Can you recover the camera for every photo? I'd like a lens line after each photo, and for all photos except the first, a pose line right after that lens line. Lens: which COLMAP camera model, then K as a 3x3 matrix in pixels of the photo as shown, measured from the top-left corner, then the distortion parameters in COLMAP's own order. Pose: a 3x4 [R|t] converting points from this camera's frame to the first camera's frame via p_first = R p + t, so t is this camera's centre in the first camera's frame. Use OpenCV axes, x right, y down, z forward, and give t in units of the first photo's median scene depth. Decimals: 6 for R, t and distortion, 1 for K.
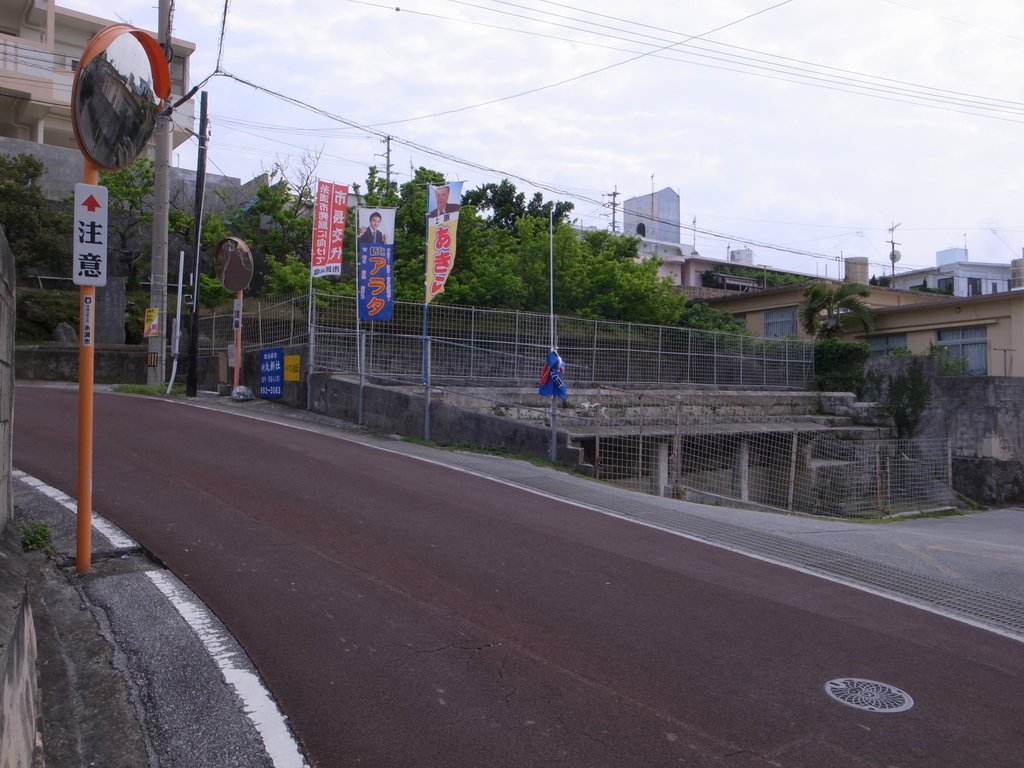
lens RADIAL K [[829.8, 0, 512.0], [0, 829.8, 384.0], [0, 0, 1]] dist [-0.026921, -0.001666]
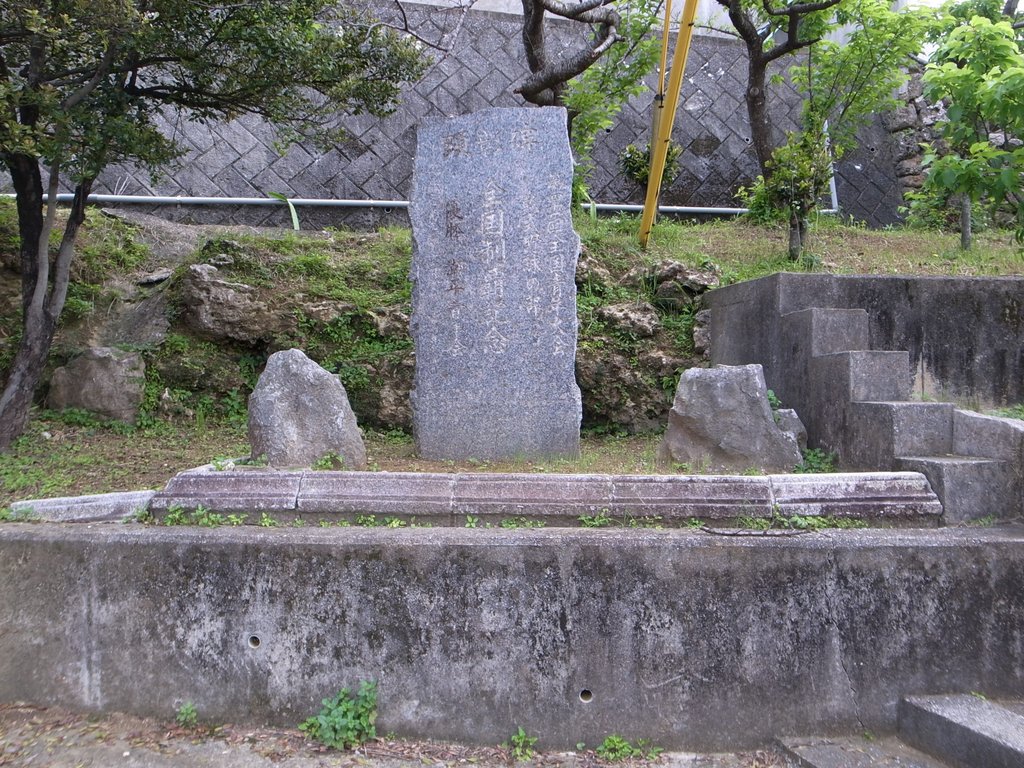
lens RADIAL K [[829.8, 0, 512.0], [0, 829.8, 384.0], [0, 0, 1]] dist [-0.026921, -0.001666]
pose [[0.923218, -0.015293, -0.383973, -0.428768], [0.024974, 0.999483, 0.020241, -0.070257], [0.383465, -0.028277, 0.923123, 0.852614]]
